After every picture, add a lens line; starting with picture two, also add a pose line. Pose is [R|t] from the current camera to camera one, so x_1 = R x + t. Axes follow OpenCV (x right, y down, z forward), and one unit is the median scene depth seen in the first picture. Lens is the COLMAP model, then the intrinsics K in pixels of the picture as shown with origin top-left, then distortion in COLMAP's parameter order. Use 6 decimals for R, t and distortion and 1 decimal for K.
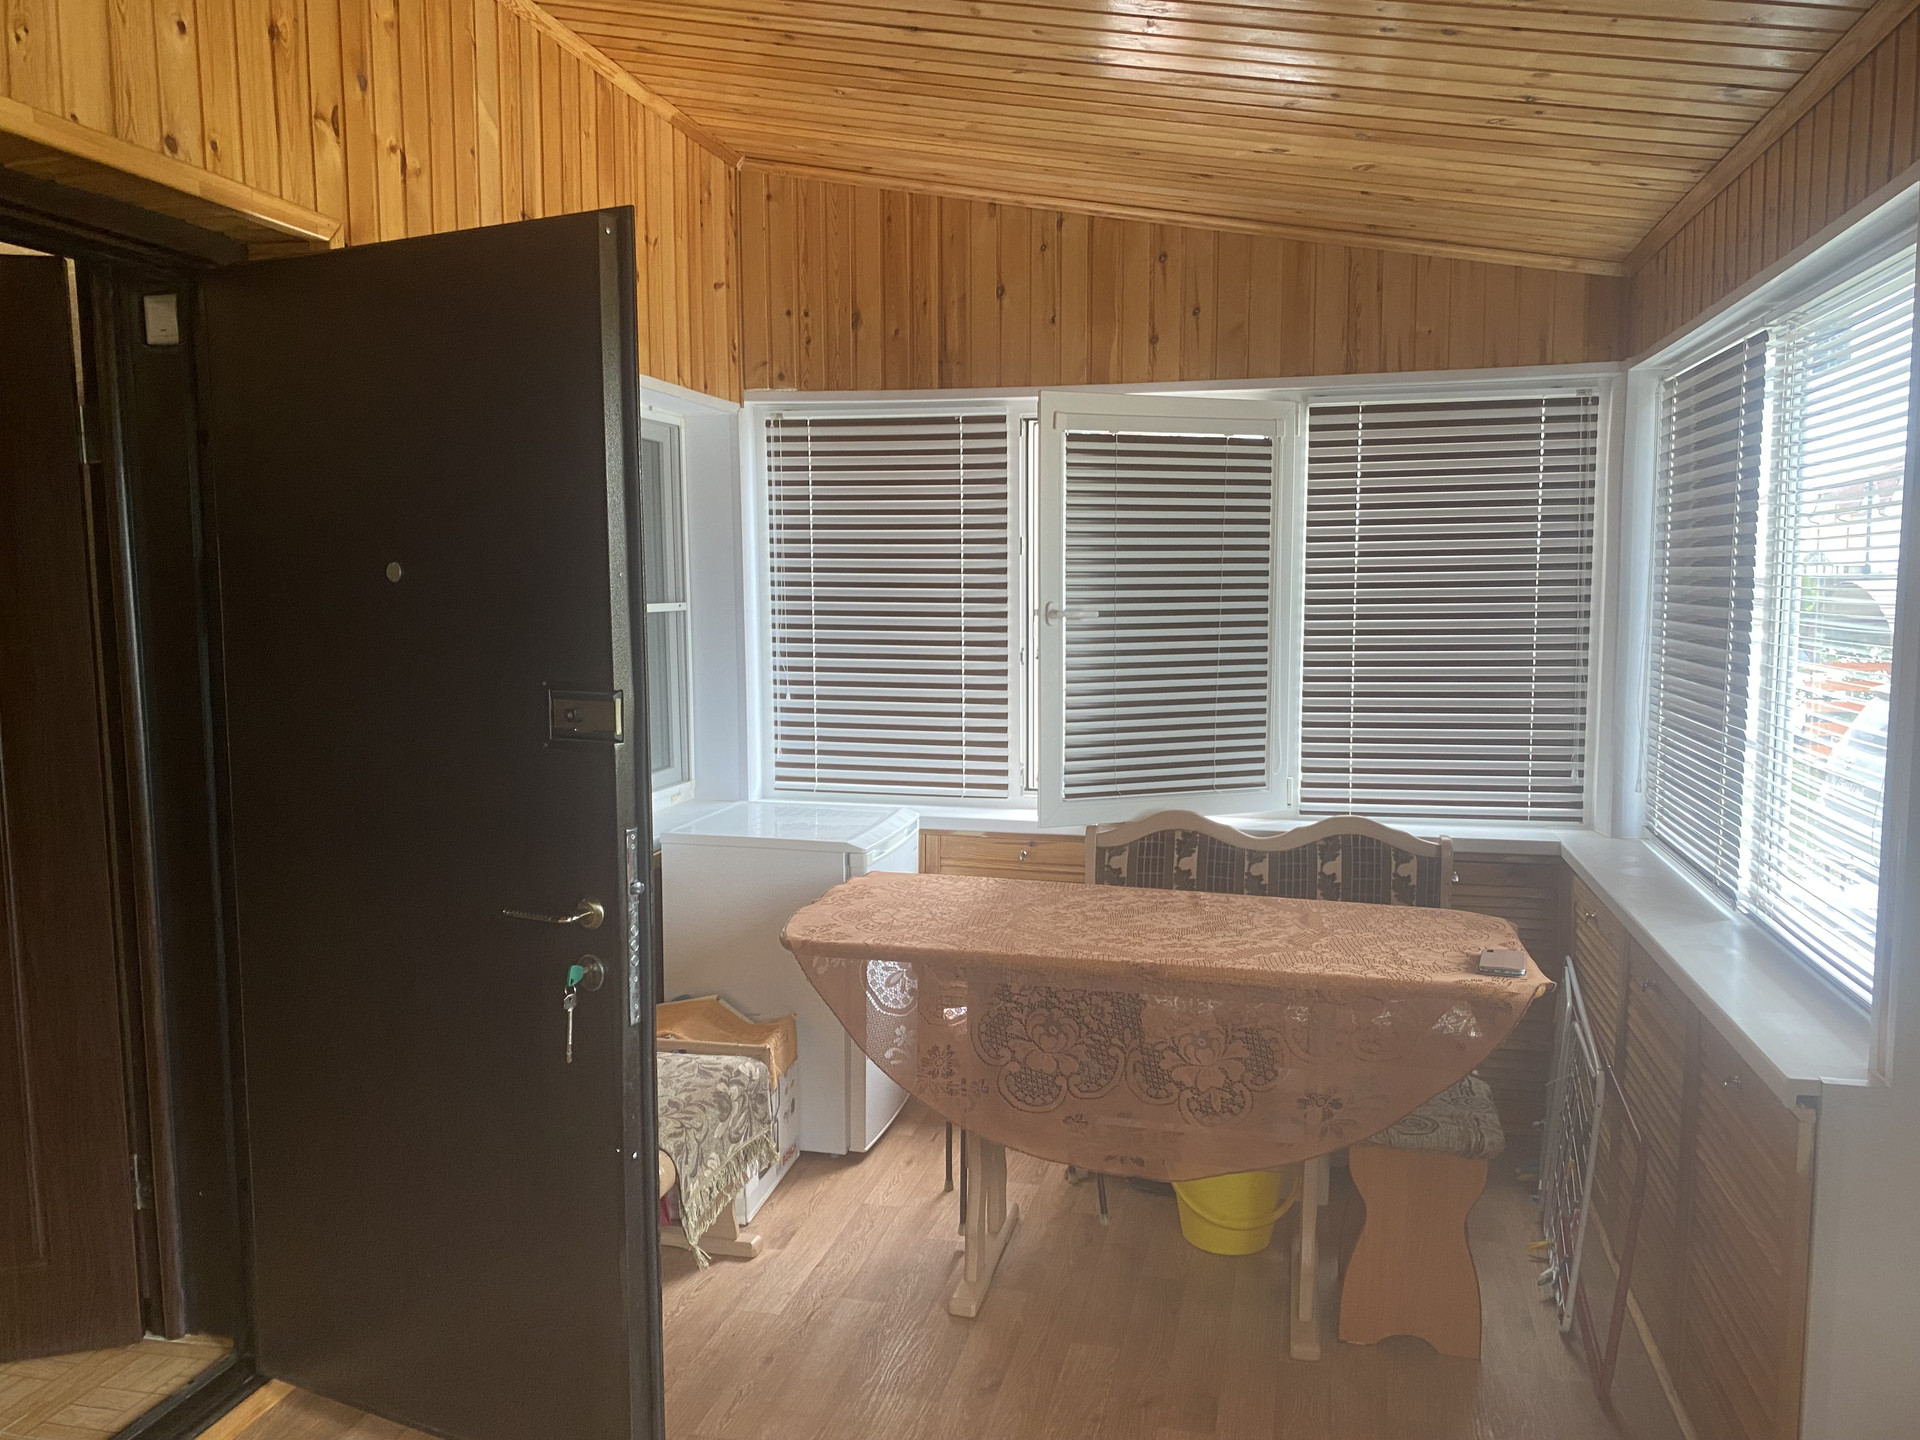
lens RADIAL K [[1433.2, 0, 964.2], [0, 1433.2, 724.8], [0, 0, 1]] dist [0.053914, -0.146949]
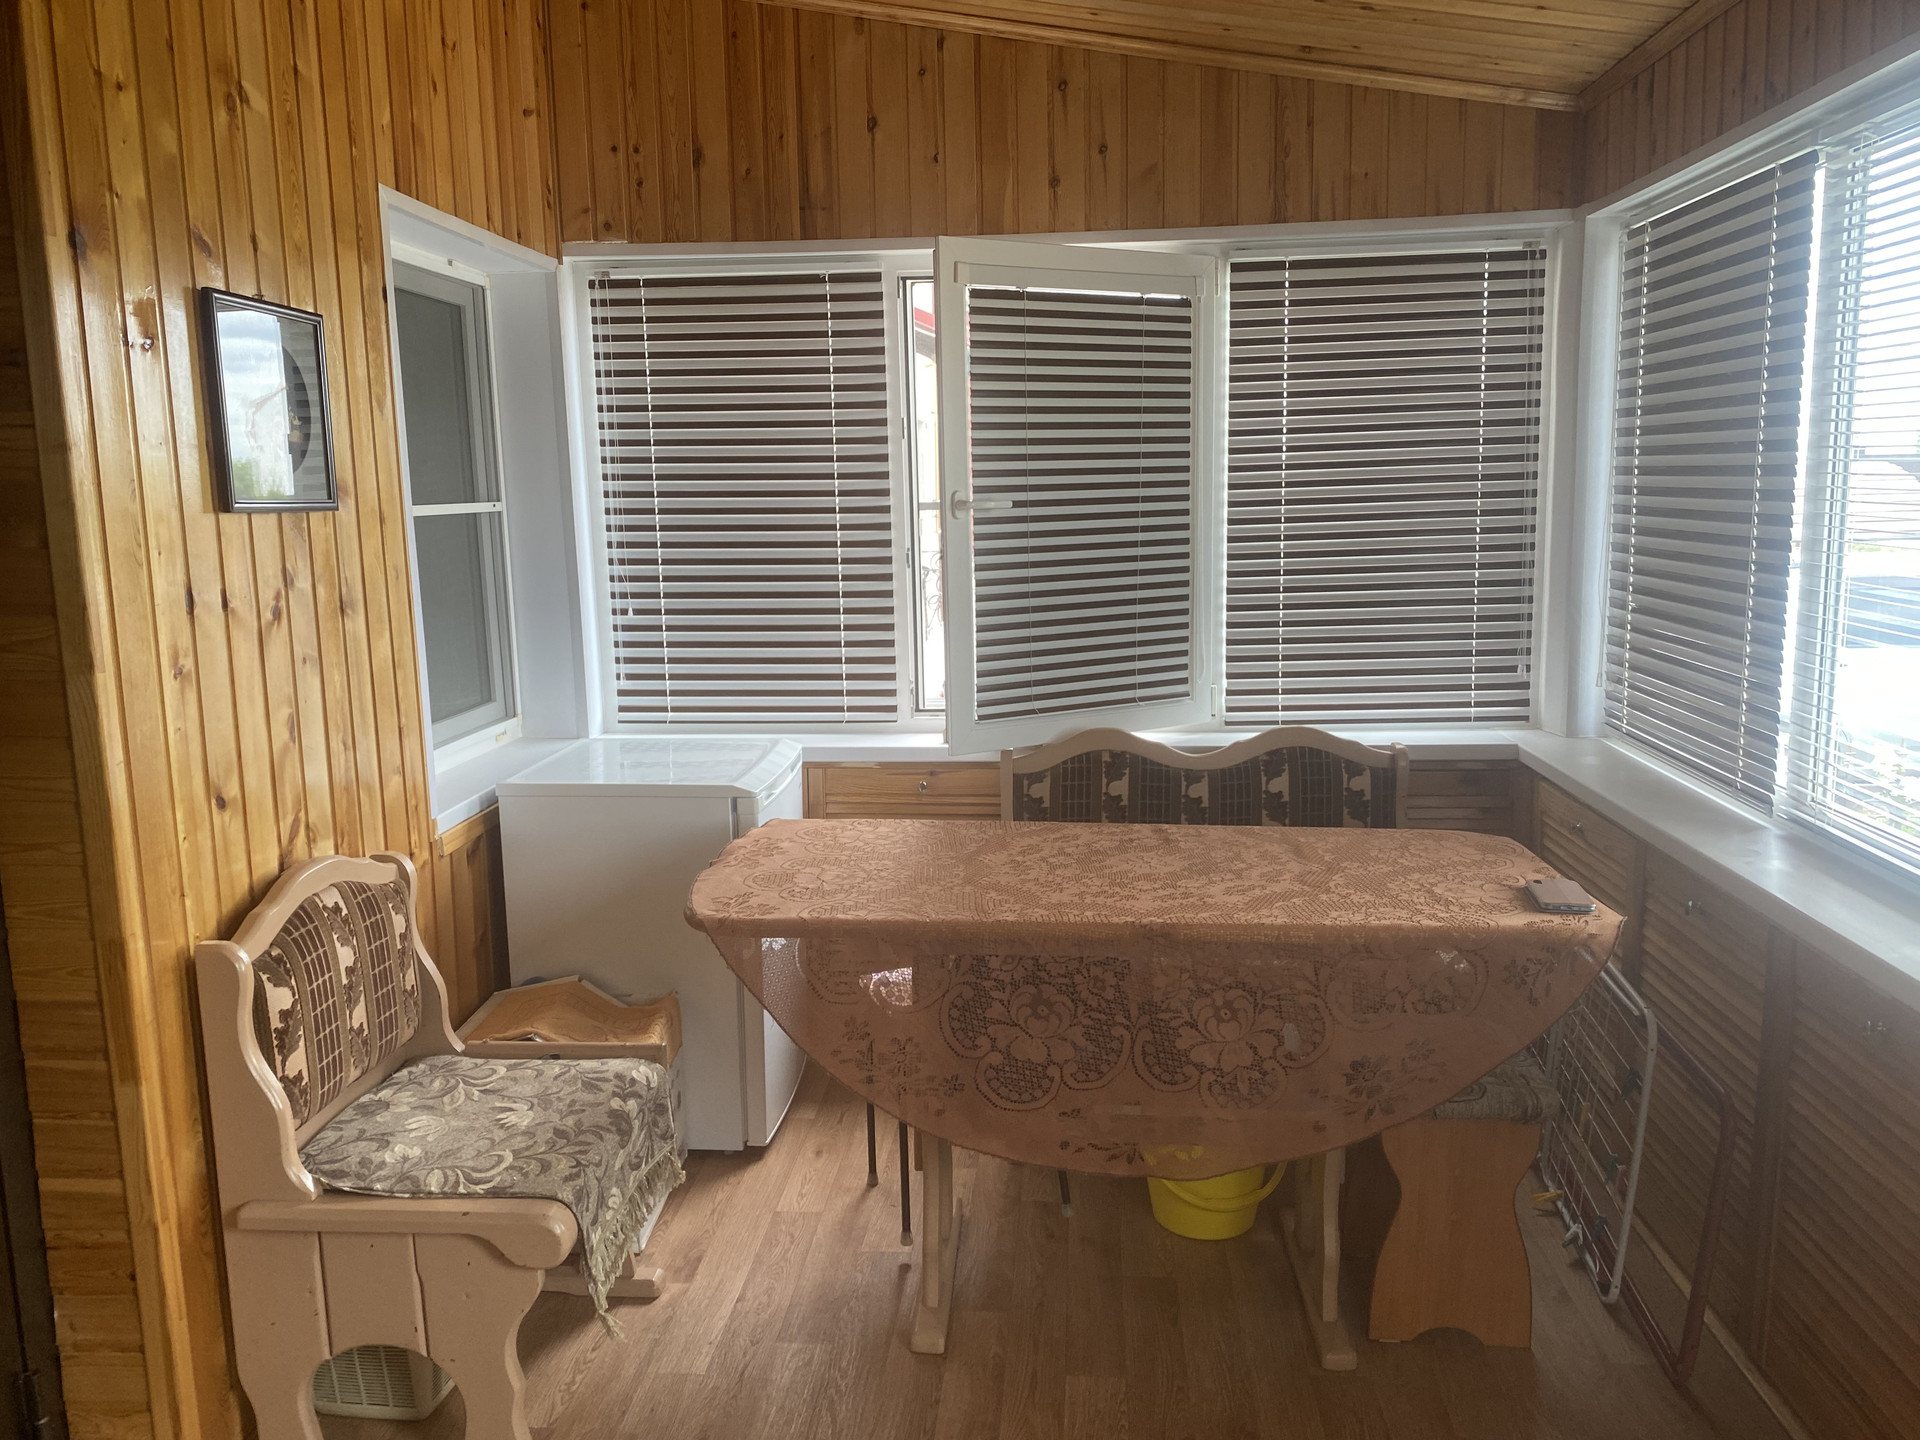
lens RADIAL K [[1449.9, 0, 950.1], [0, 1449.9, 708.3], [0, 0, 1]] dist [0.003078, -0.004103]
pose [[0.988580, -0.041296, 0.144927, -0.072182], [0.033818, 0.997985, 0.053689, -0.002949], [-0.146852, -0.048175, 0.987985, 0.145701]]
